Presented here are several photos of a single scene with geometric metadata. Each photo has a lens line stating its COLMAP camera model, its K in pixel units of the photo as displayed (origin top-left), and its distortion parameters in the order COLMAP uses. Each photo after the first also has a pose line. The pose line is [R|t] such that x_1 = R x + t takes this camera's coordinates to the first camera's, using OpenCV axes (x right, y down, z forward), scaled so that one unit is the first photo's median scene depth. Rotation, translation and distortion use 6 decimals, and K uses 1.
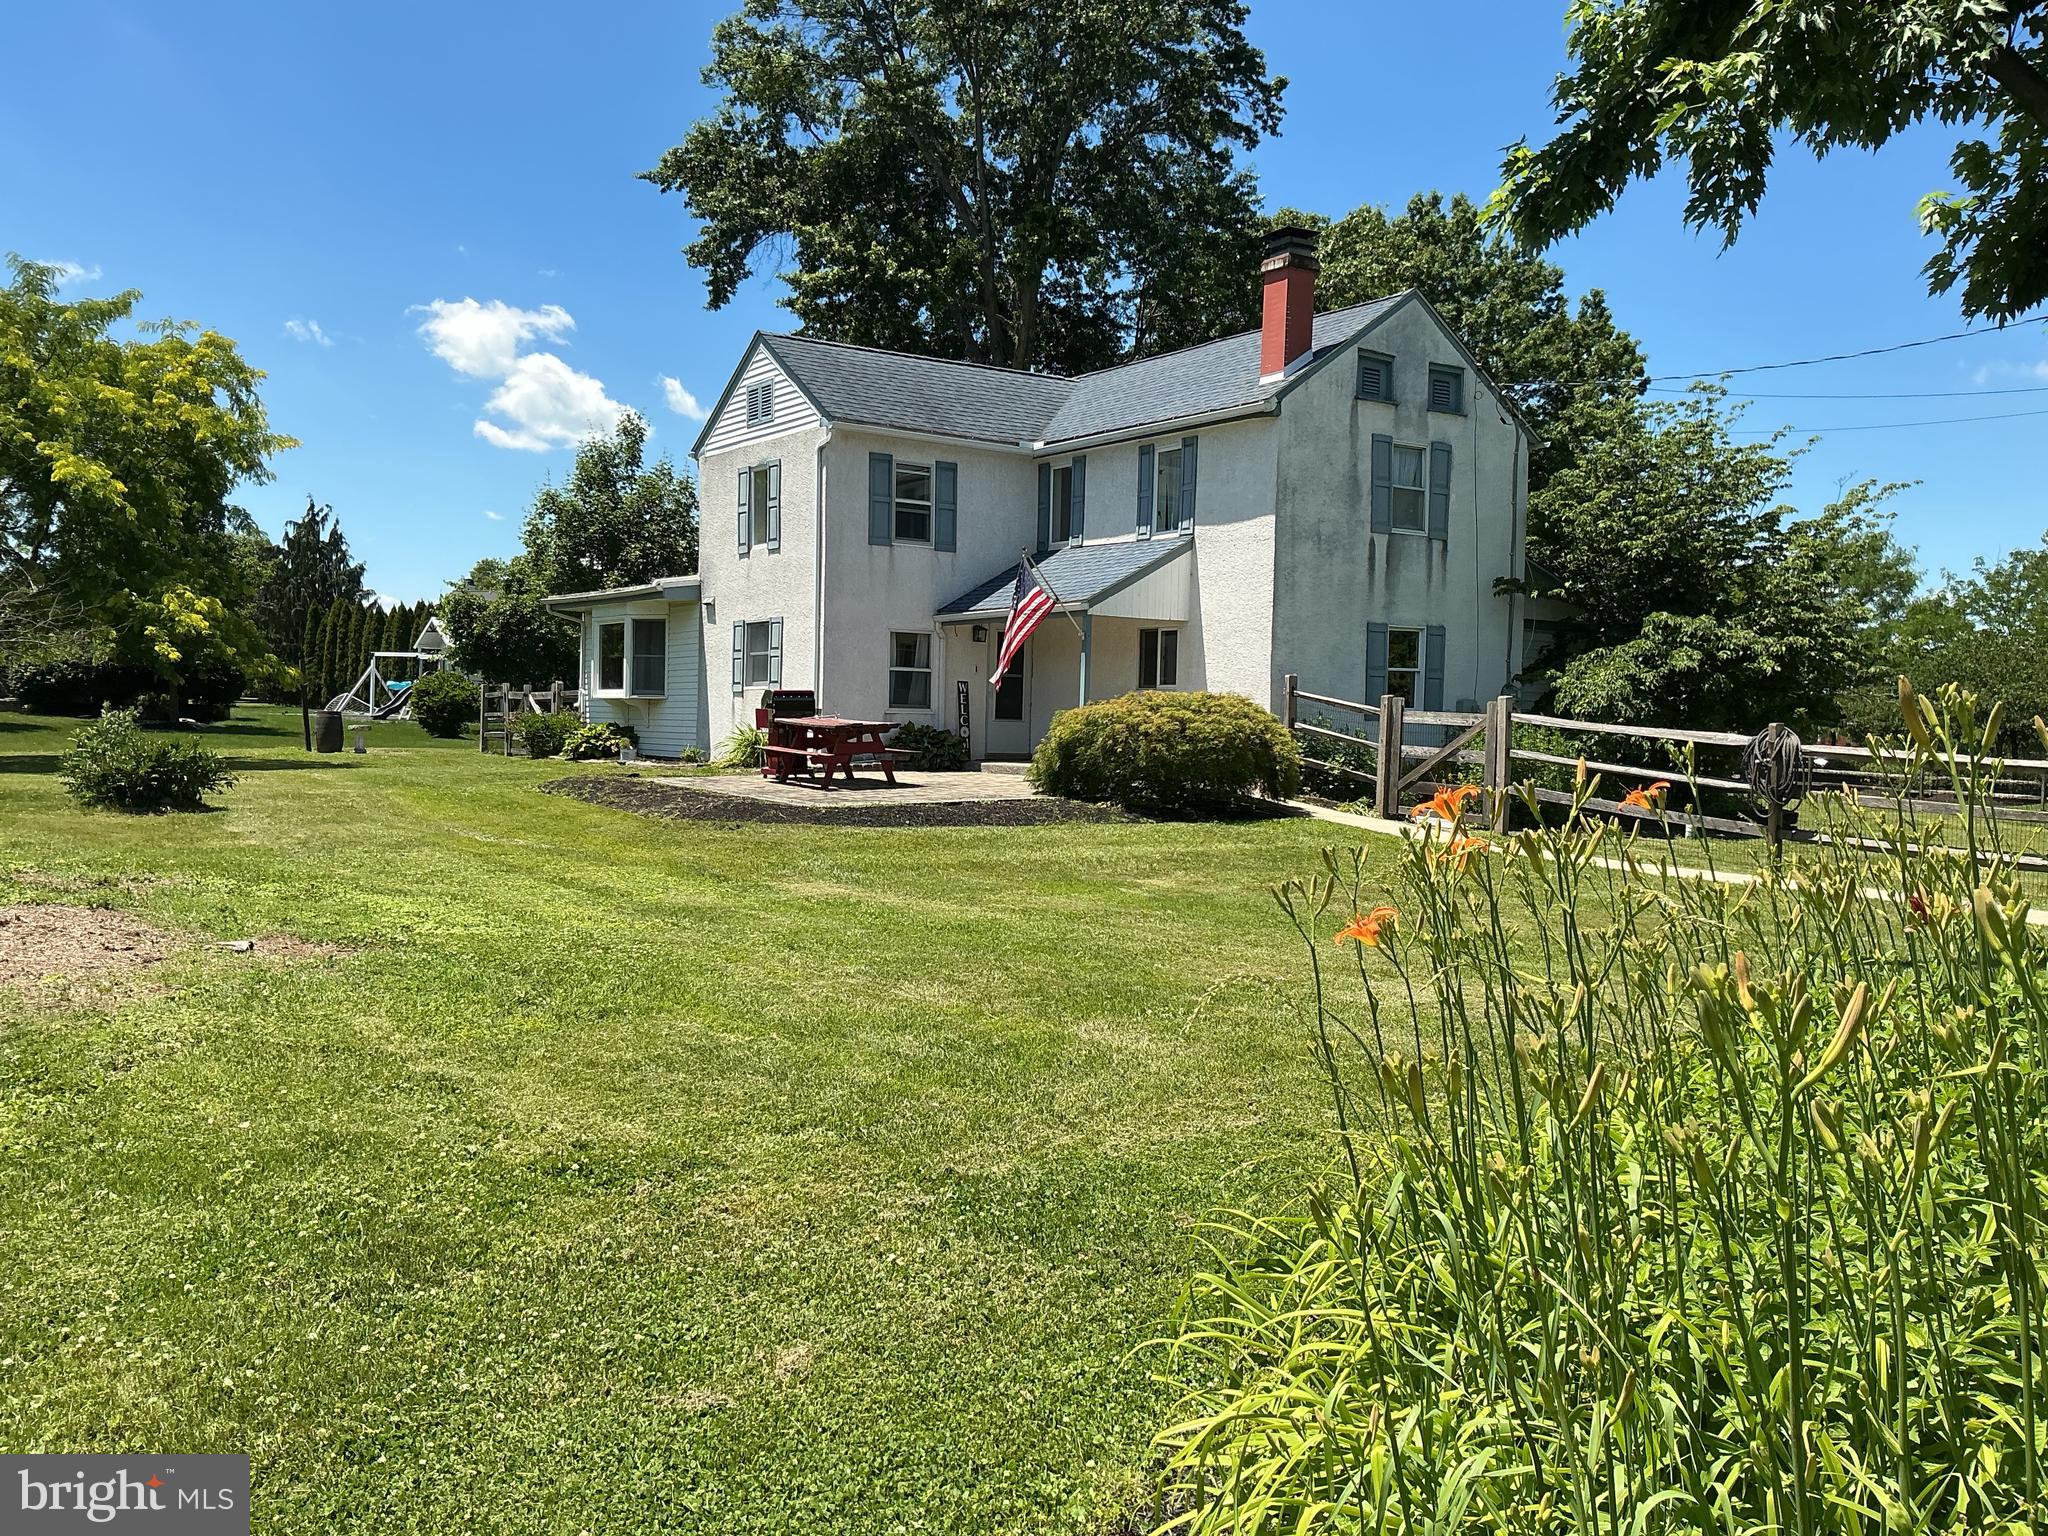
lens RADIAL K [[1741.8, 0, 1011.8], [0, 1741.8, 773.9], [0, 0, 1]] dist [0.099894, -0.217293]
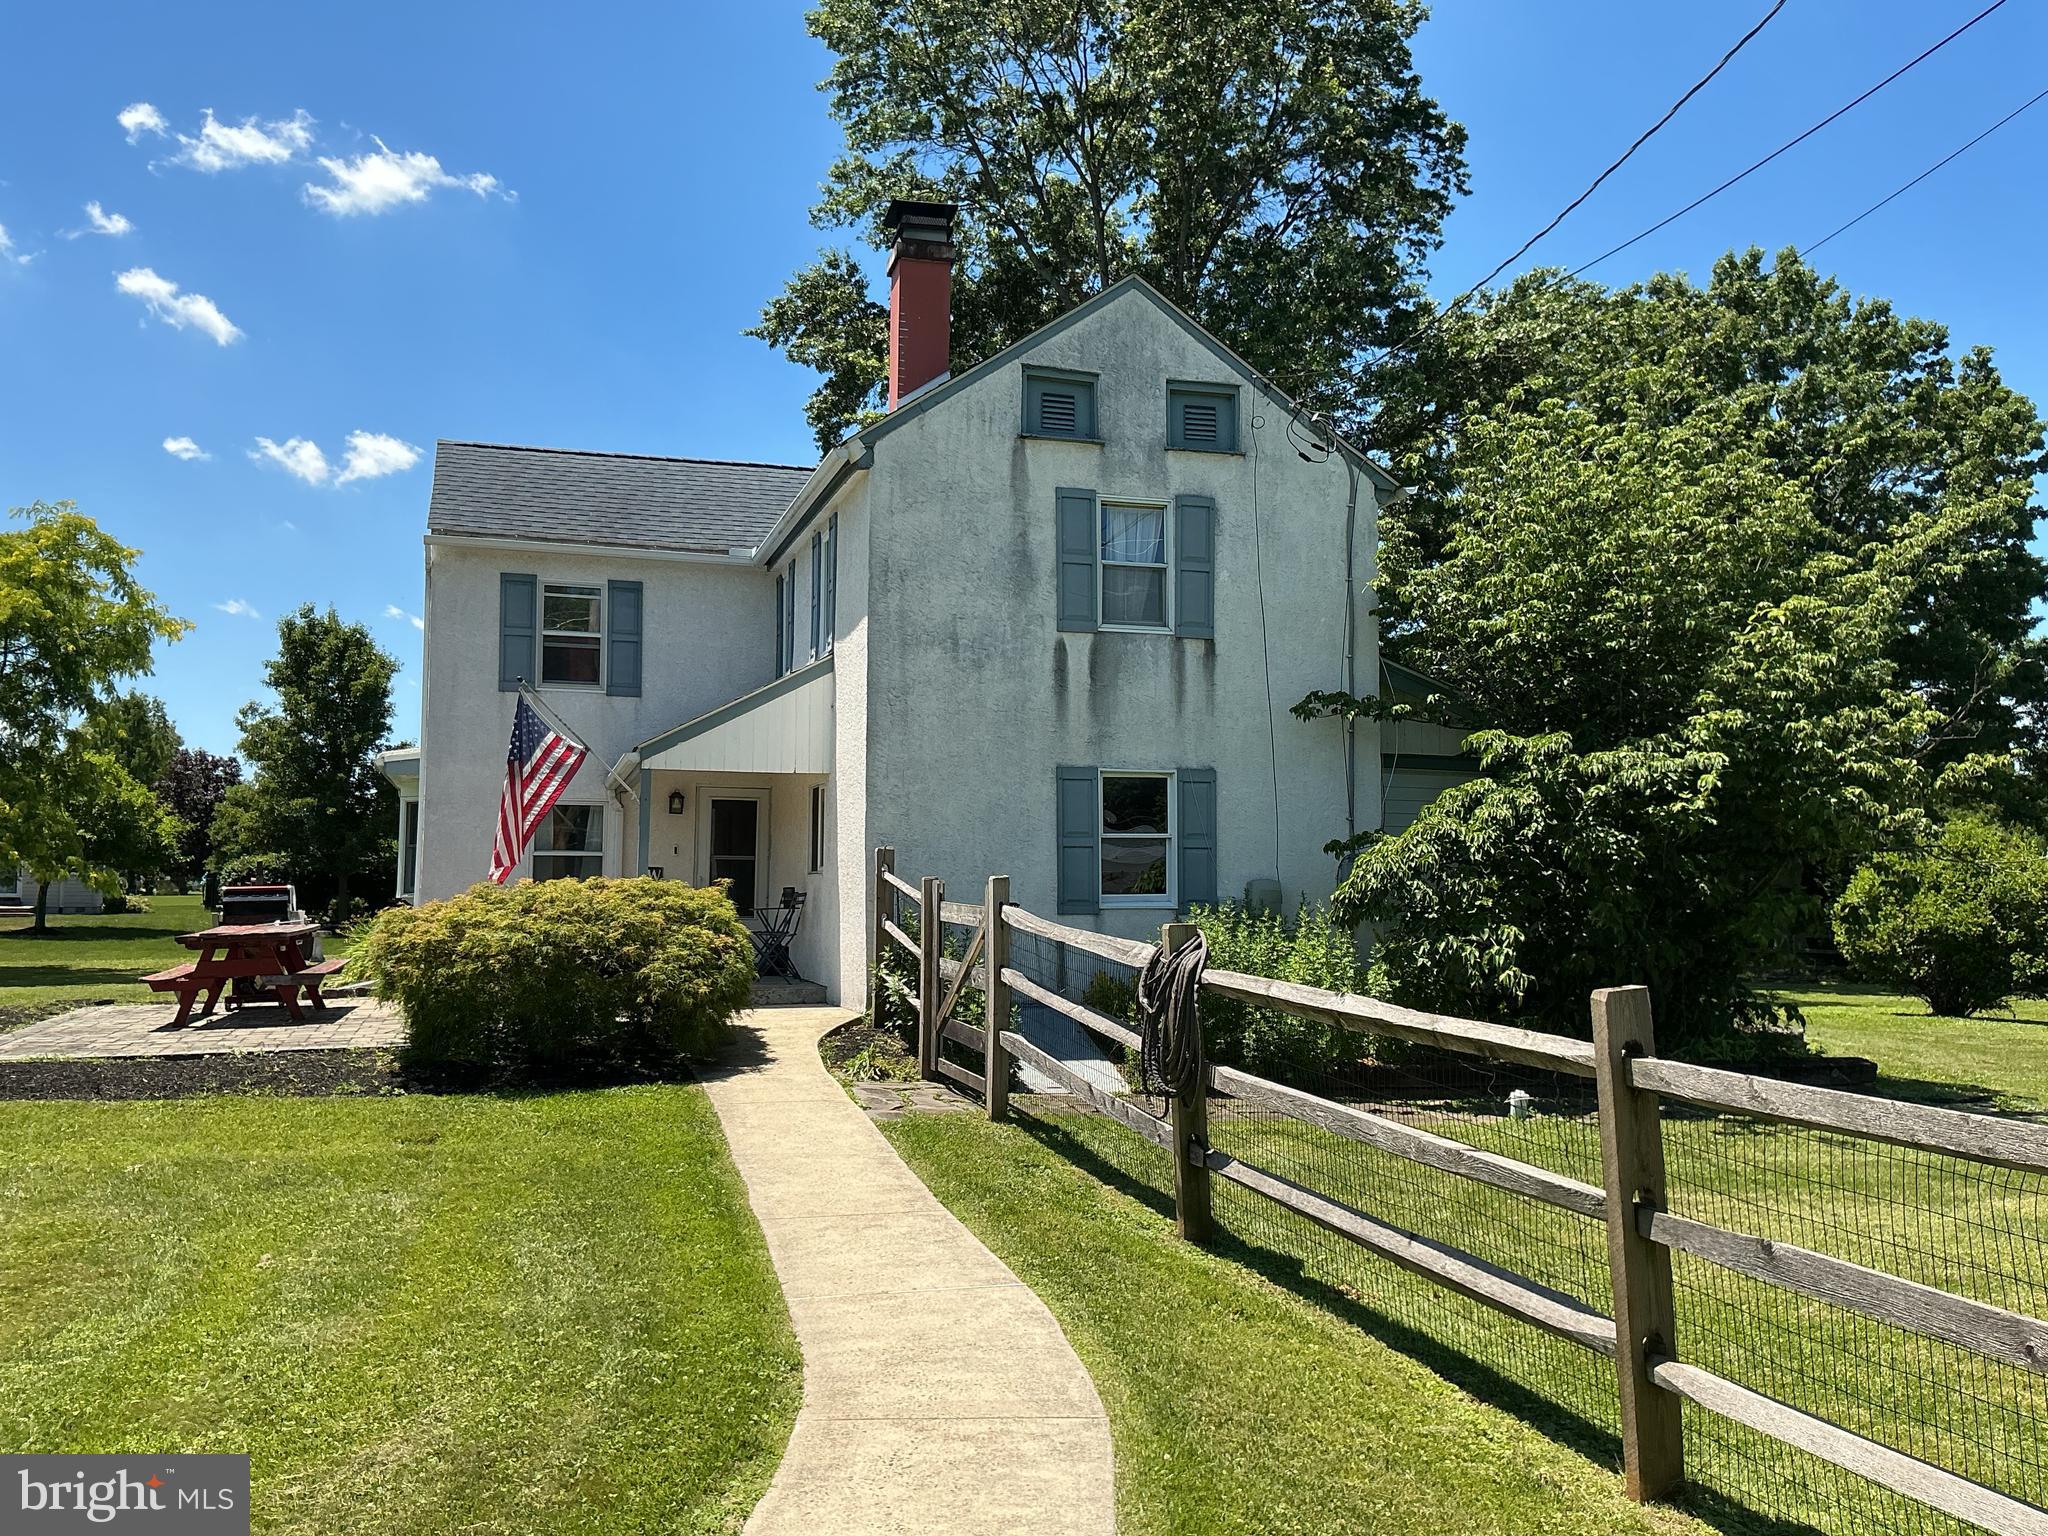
lens RADIAL K [[1741.8, 0, 1030.2], [0, 1741.8, 770.3], [0, 0, 1]] dist [0.099894, -0.217293]
pose [[0.952076, -0.039706, -0.303275, 0.356796], [0.006395, 0.993905, -0.110053, -0.011488], [0.305796, 0.102839, 0.946527, 0.338790]]
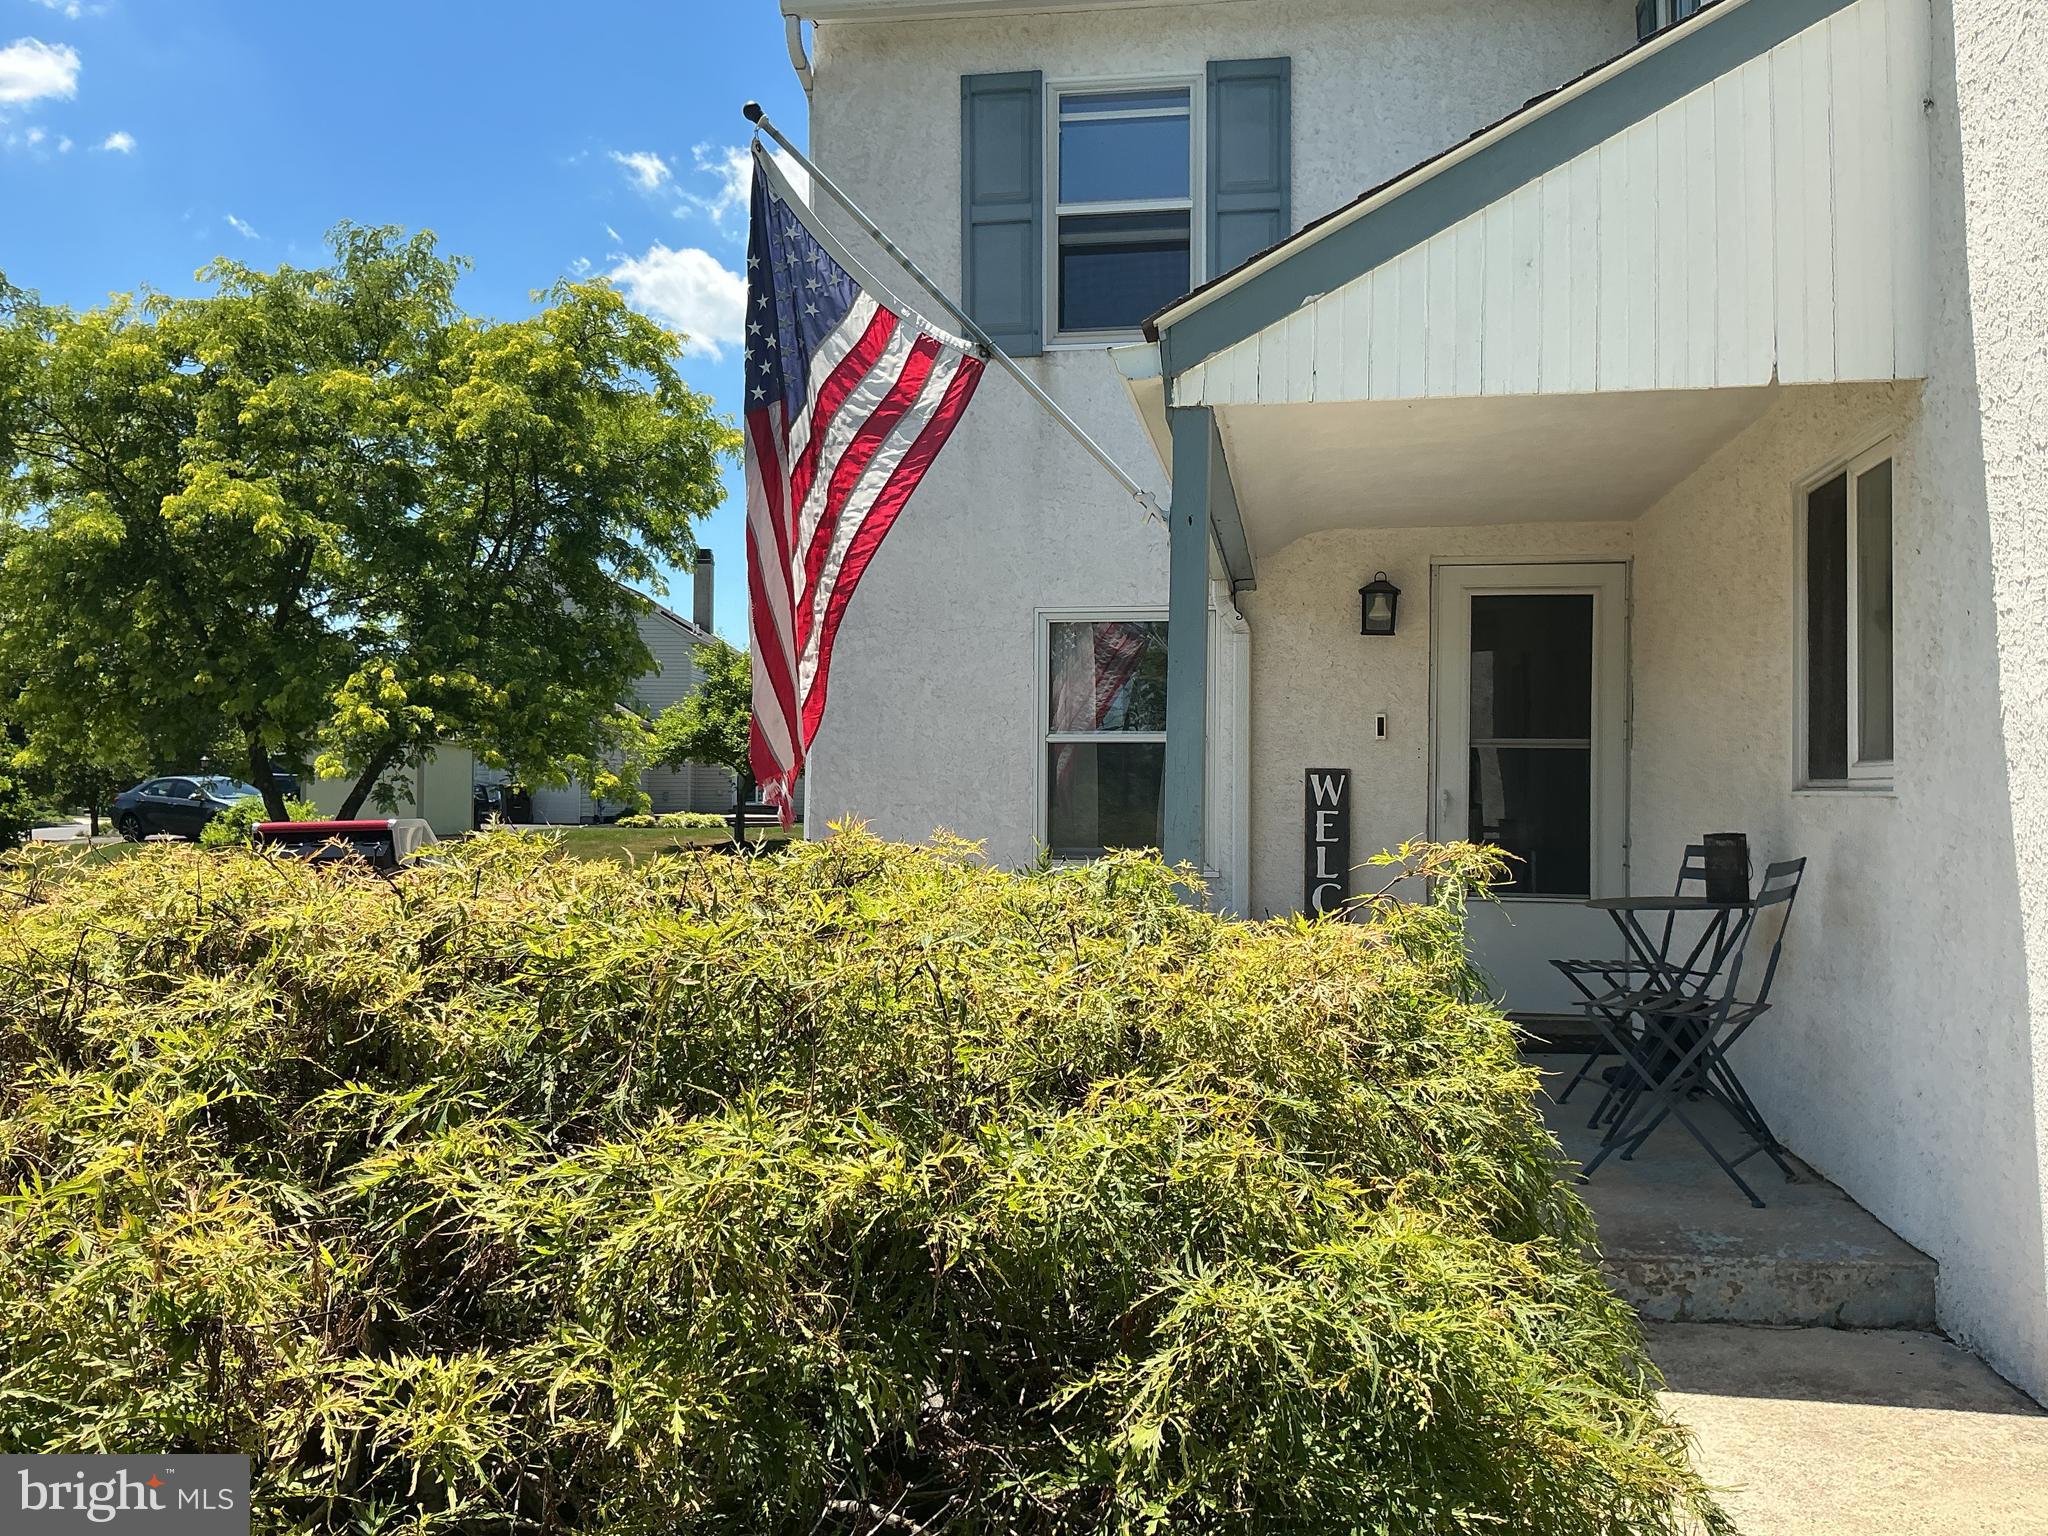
lens RADIAL K [[1741.8, 0, 1026.0], [0, 1741.8, 762.1], [0, 0, 1]] dist [0.099894, -0.217293]
pose [[0.724774, -0.030141, -0.688327, 0.142442], [-0.013653, 0.998218, -0.058086, -0.037178], [0.688851, 0.051497, 0.723071, 0.752736]]
